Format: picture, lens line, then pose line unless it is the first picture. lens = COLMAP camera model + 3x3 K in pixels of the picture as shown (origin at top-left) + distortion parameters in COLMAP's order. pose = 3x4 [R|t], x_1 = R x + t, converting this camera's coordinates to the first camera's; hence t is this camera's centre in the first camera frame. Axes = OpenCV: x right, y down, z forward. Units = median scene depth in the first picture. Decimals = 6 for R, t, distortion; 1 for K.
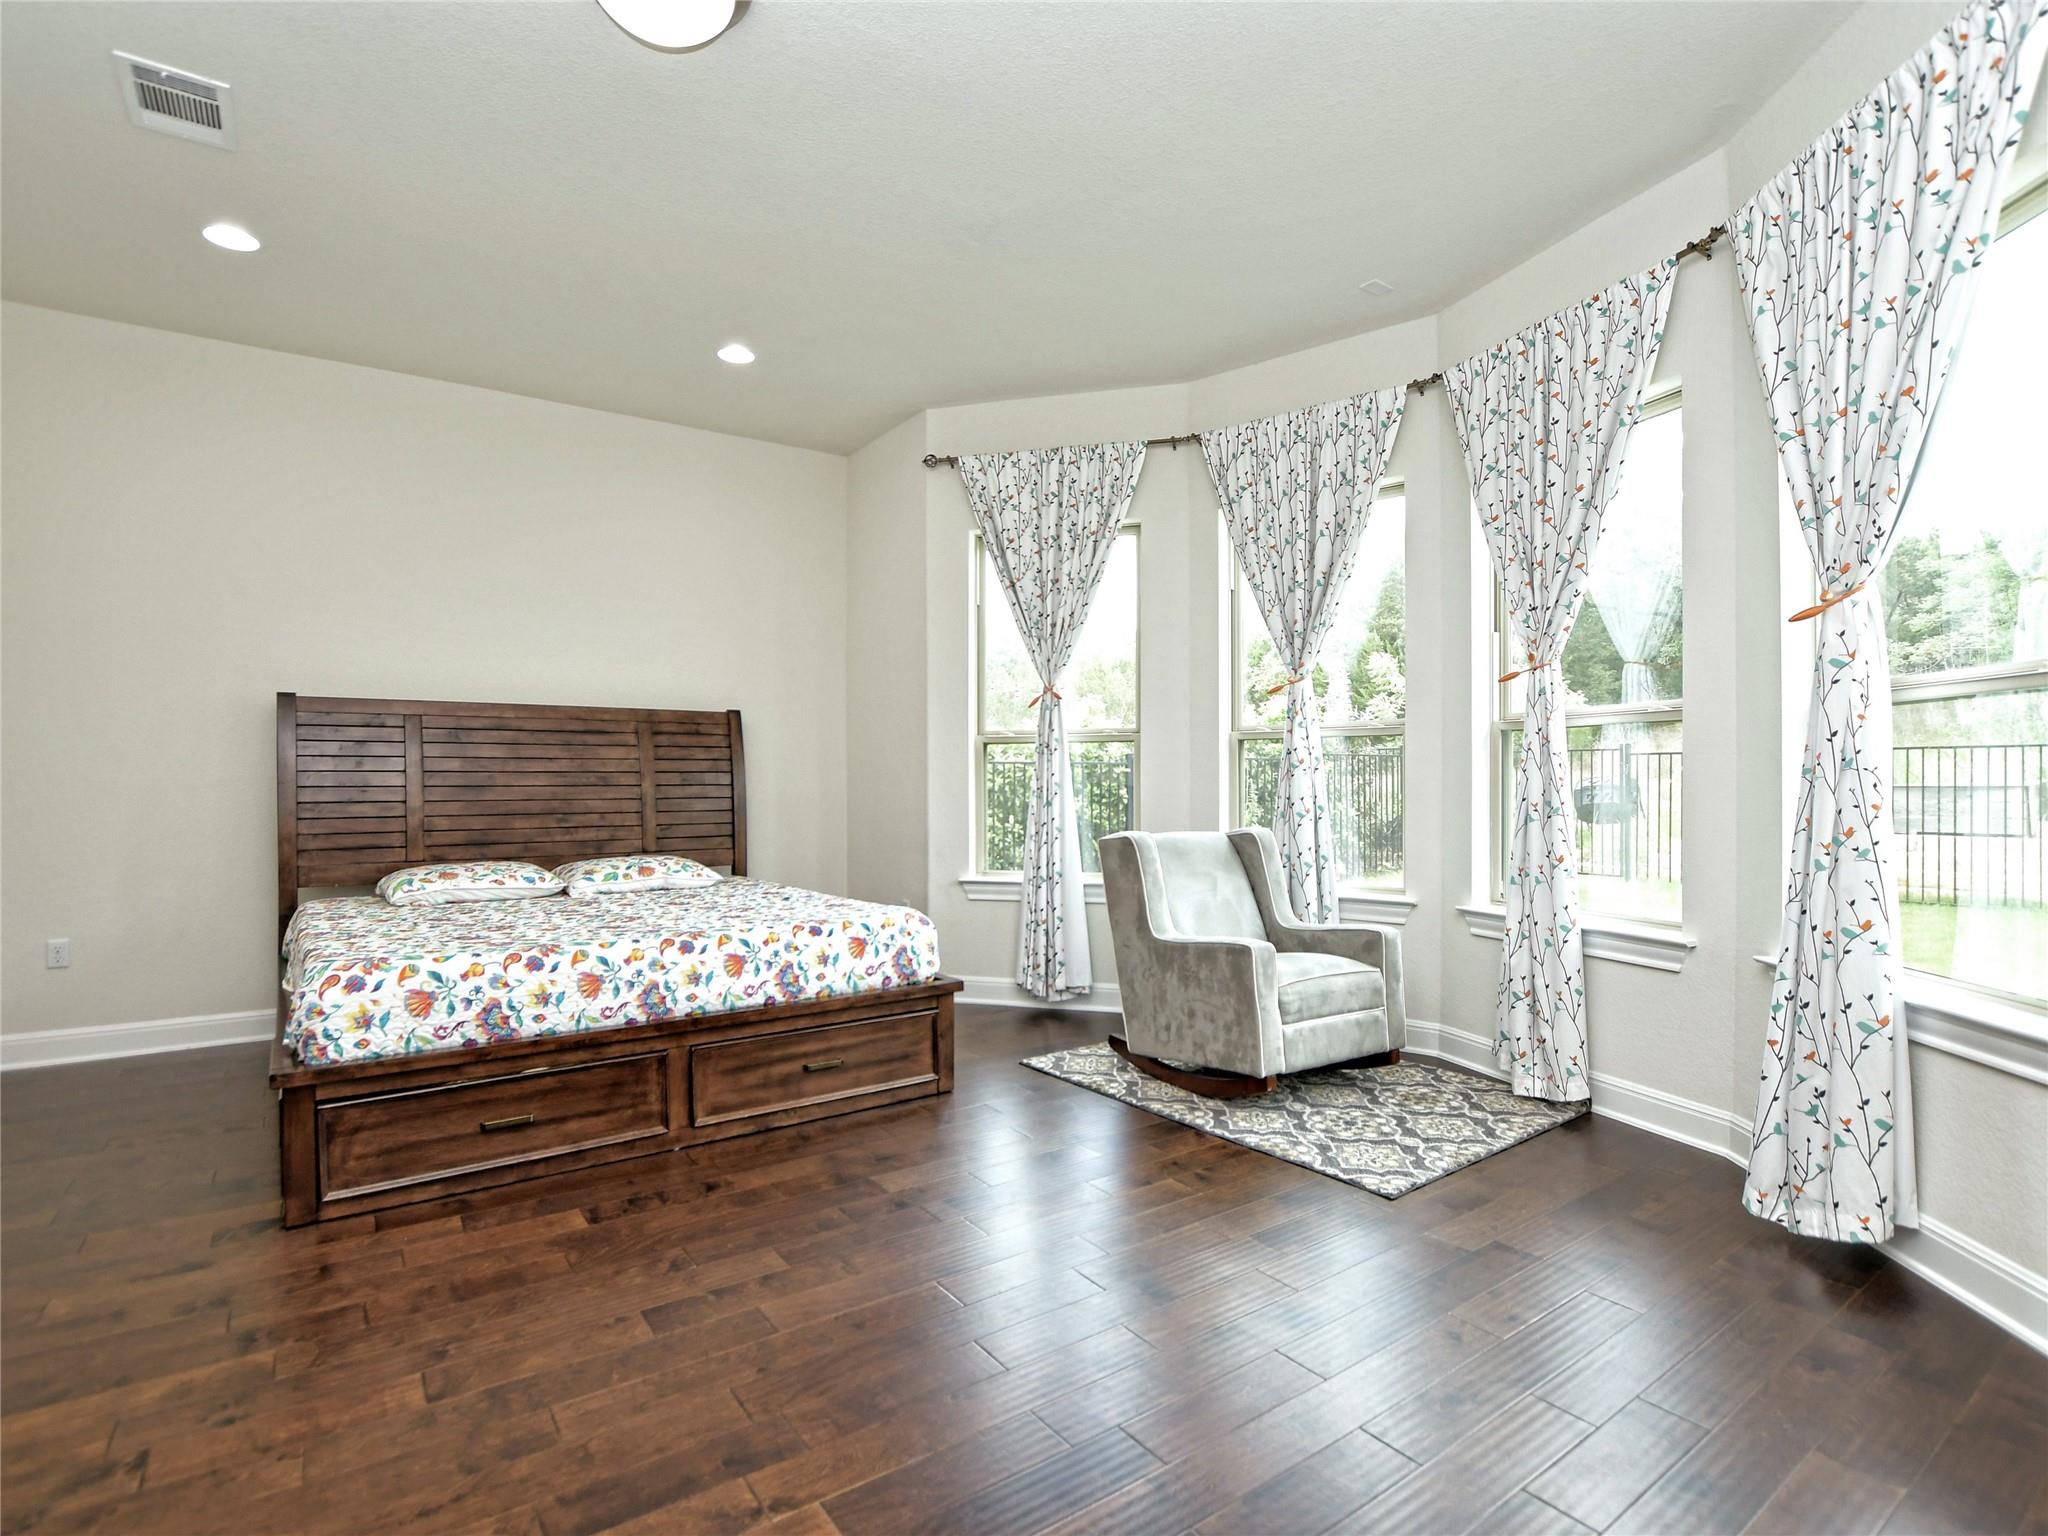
lens RADIAL K [[1022.4, 0, 1024.0], [0, 1022.4, 768.0], [0, 0, 1]] dist [-0.021813, -0.000213]
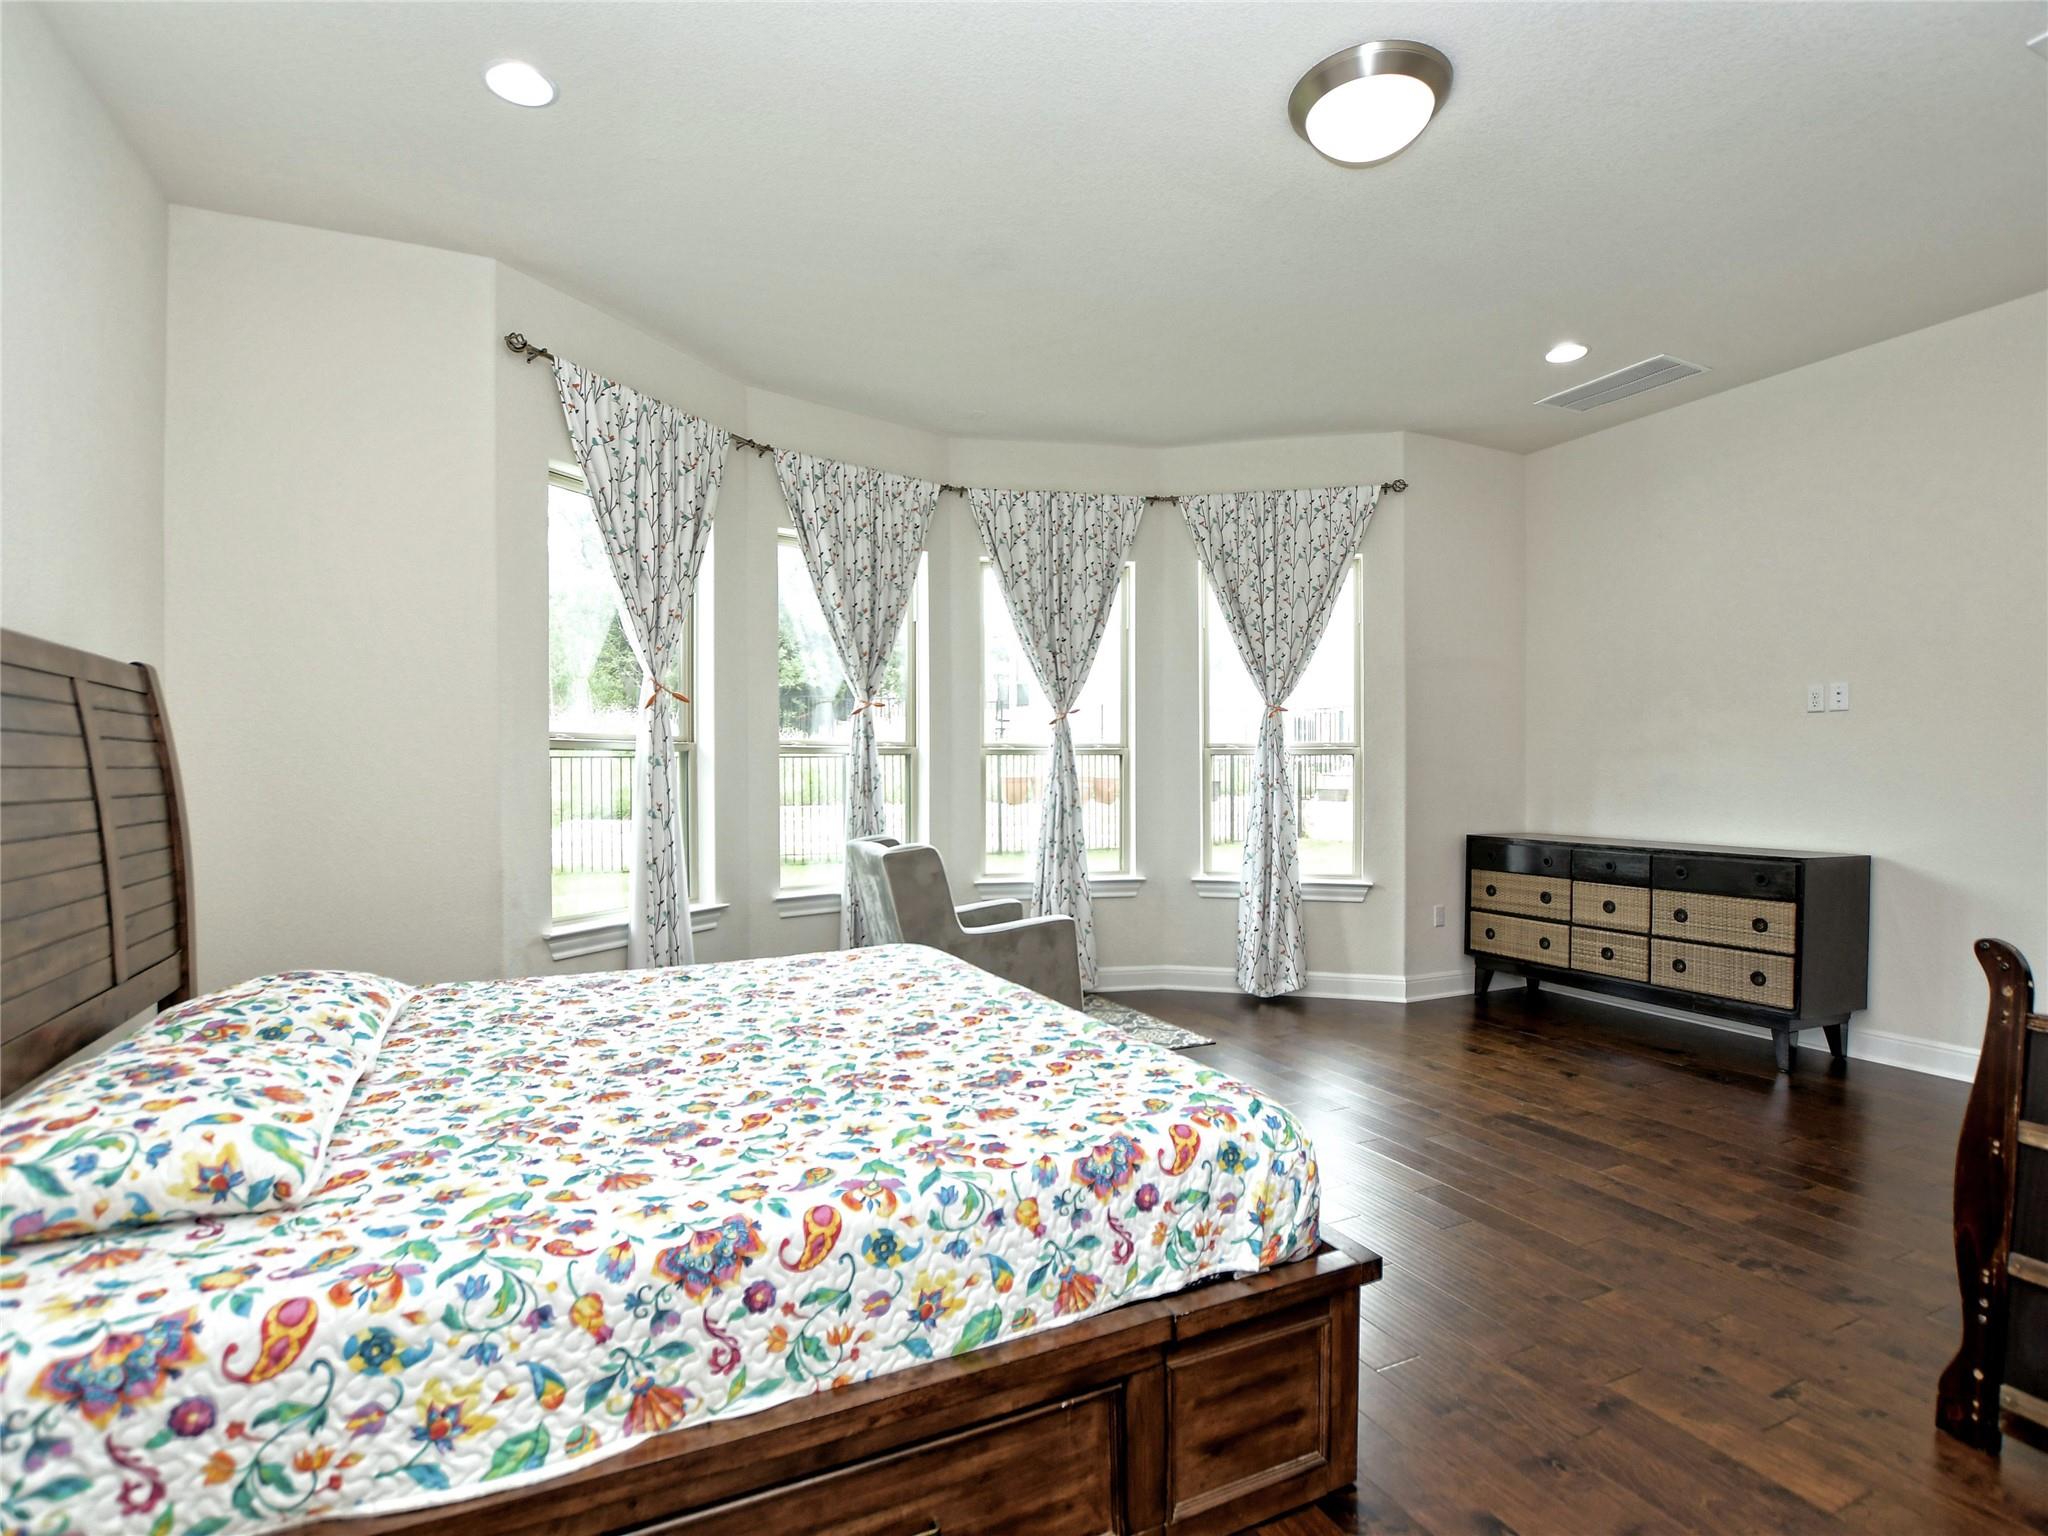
lens RADIAL K [[1022.4, 0, 1024.0], [0, 1022.4, 768.0], [0, 0, 1]] dist [-0.021813, -0.000213]
pose [[0.176742, 0.001016, 0.984257, -1.110429], [-0.007767, 0.999970, 0.000362, -0.021655], [-0.984227, -0.007709, 0.176745, 0.840172]]
